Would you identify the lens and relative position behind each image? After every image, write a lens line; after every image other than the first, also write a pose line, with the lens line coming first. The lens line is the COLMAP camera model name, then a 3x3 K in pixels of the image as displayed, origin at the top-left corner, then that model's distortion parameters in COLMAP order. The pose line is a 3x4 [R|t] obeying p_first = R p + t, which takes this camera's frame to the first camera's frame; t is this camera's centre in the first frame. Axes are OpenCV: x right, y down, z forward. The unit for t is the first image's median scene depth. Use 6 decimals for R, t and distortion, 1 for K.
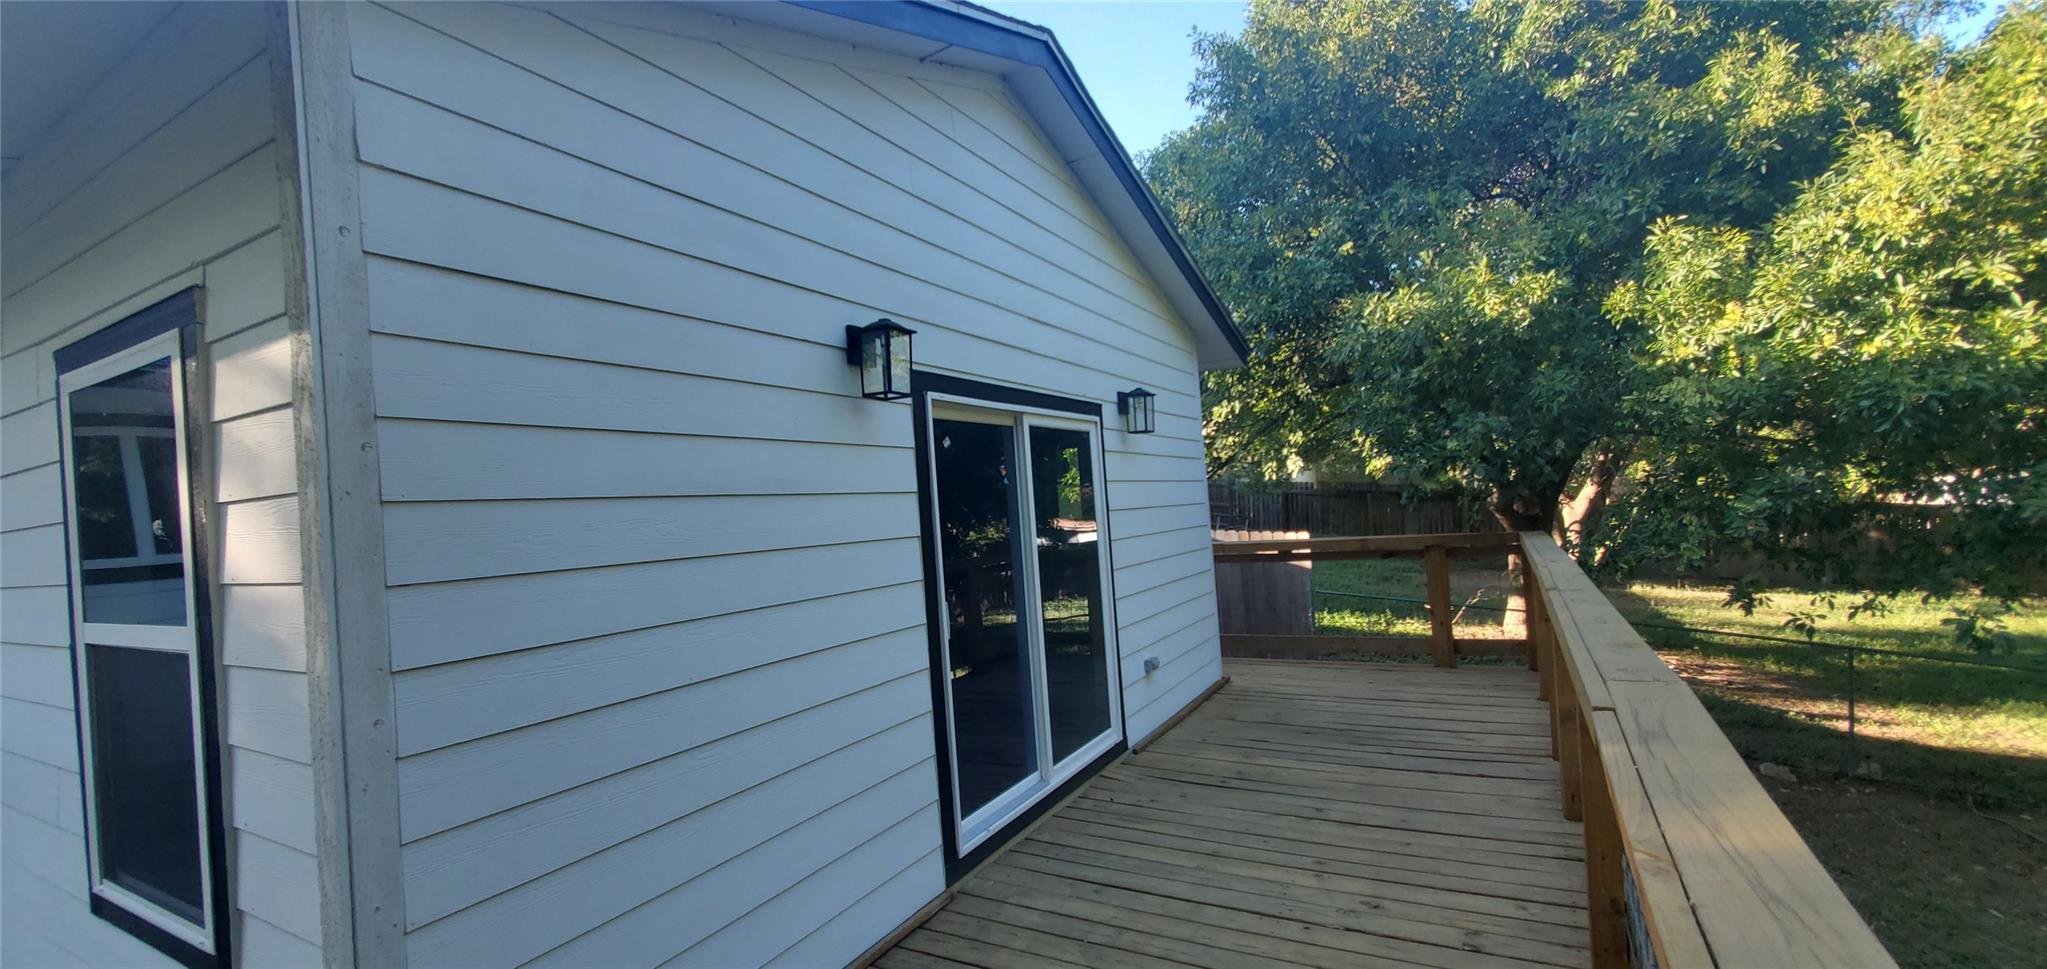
lens RADIAL K [[808.7, 0, 1033.2], [0, 808.7, 475.8], [0, 0, 1]] dist [-0.002156, -0.001034]
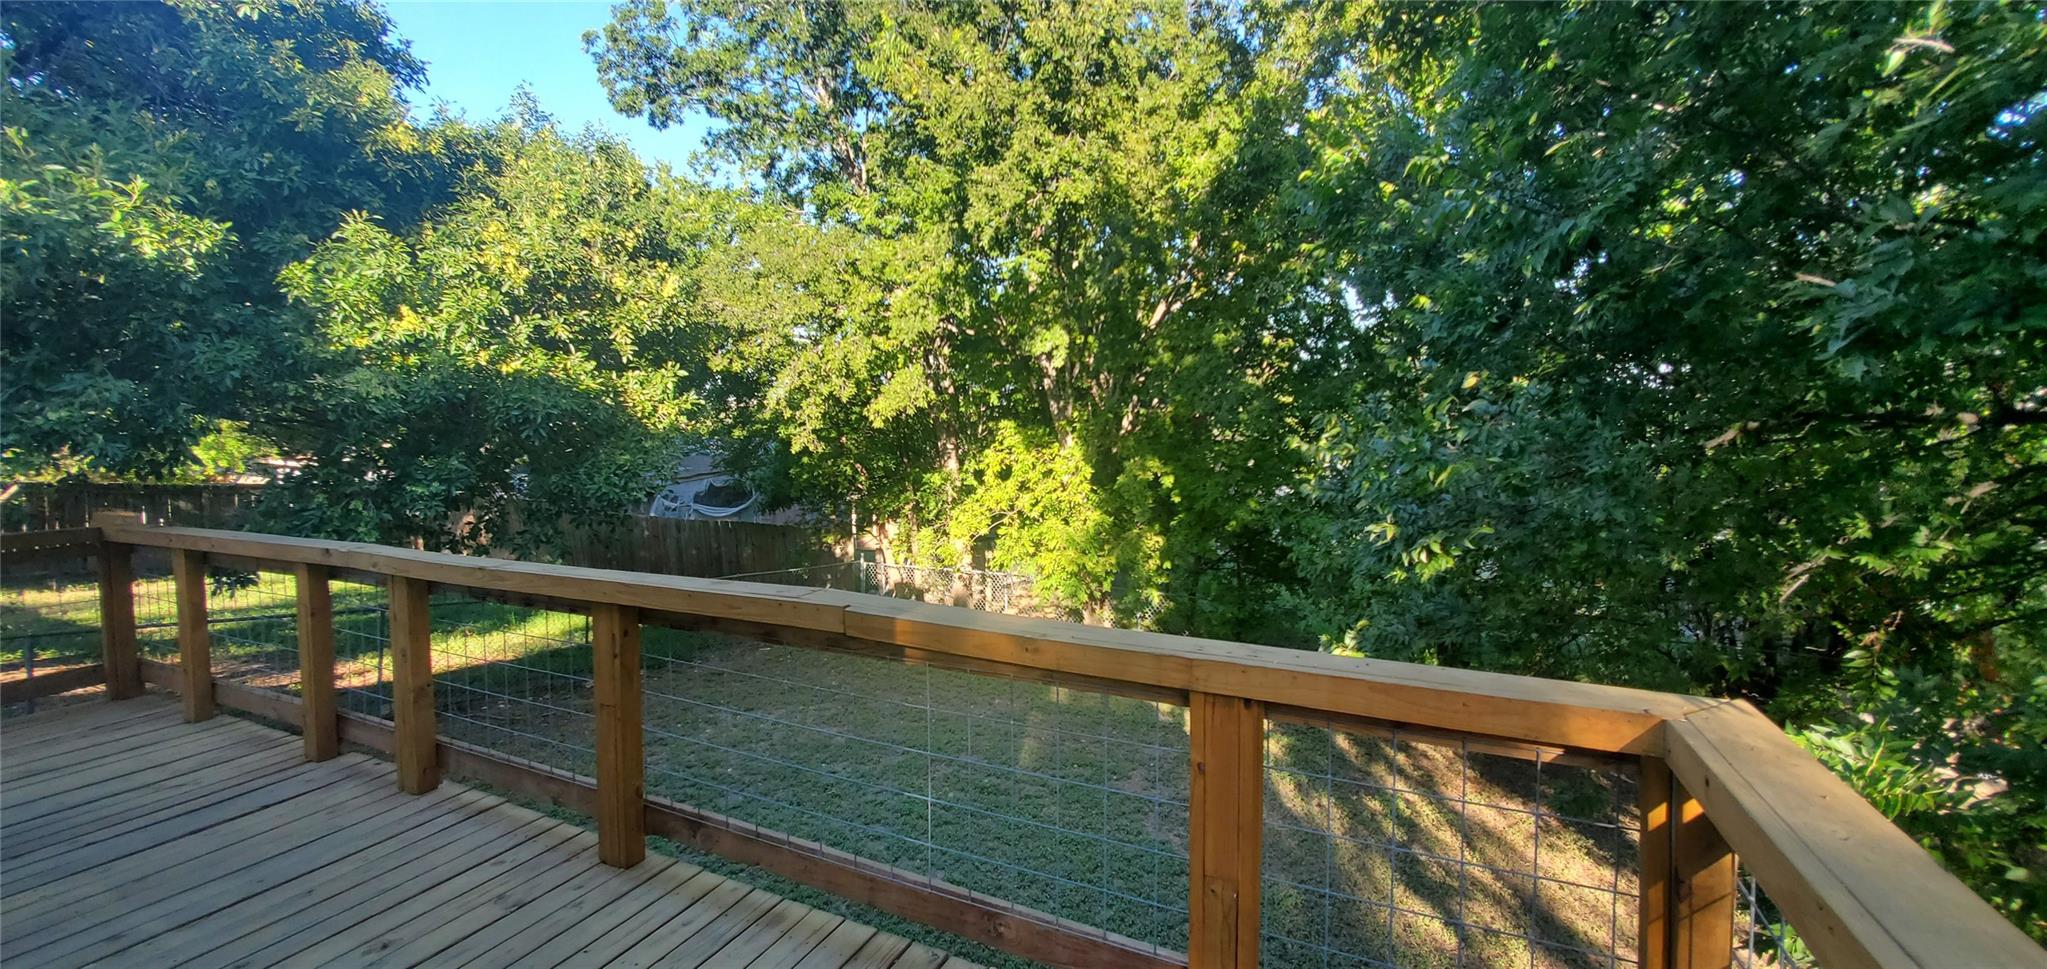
lens RADIAL K [[808.7, 0, 1020.2], [0, 808.7, 486.3], [0, 0, 1]] dist [-0.002156, -0.001034]
pose [[-0.053463, -0.017696, 0.998413, -0.461918], [-0.025180, 0.999549, 0.016368, -0.011026], [-0.998252, -0.024265, -0.053884, 0.322055]]
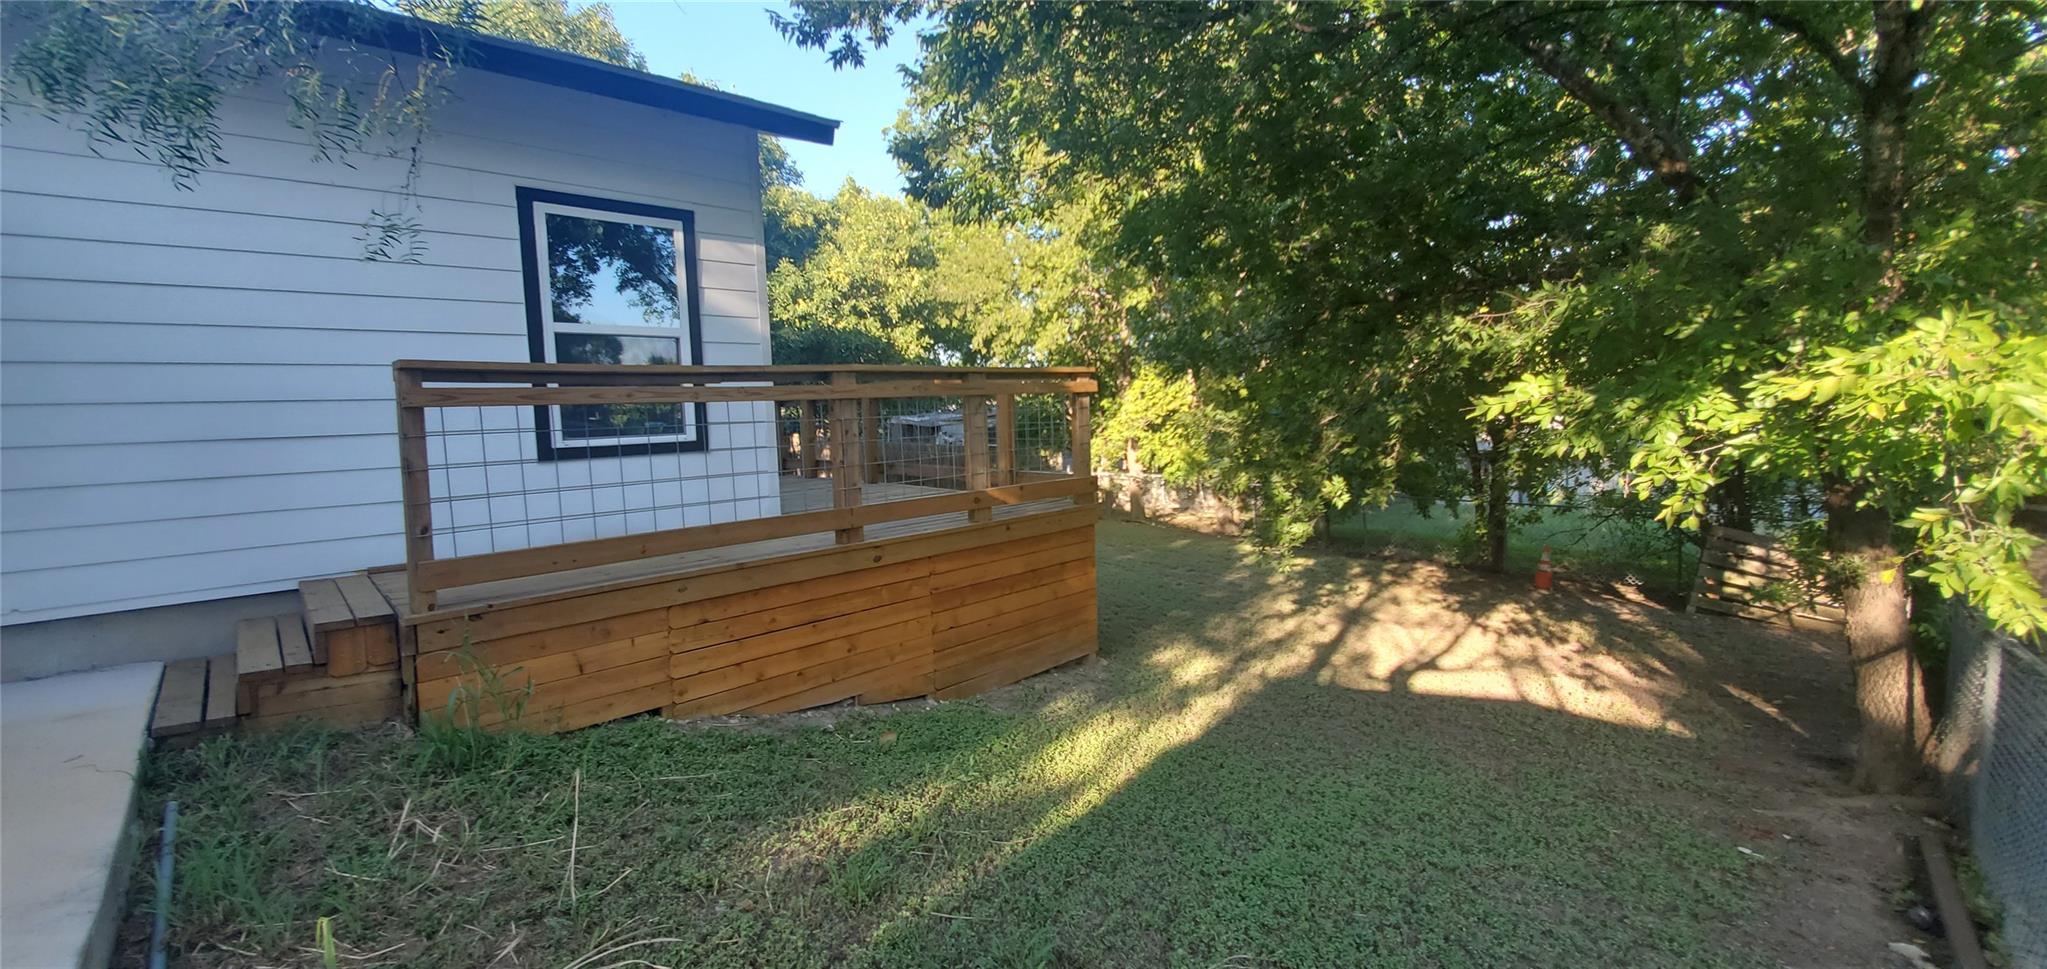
lens RADIAL K [[808.7, 0, 1030.3], [0, 808.7, 483.0], [0, 0, 1]] dist [-0.002156, -0.001034]
pose [[0.283596, -0.036750, 0.958239, -2.116551], [-0.020427, 0.998807, 0.044351, 0.357631], [-0.958726, -0.032152, 0.282507, -0.639015]]
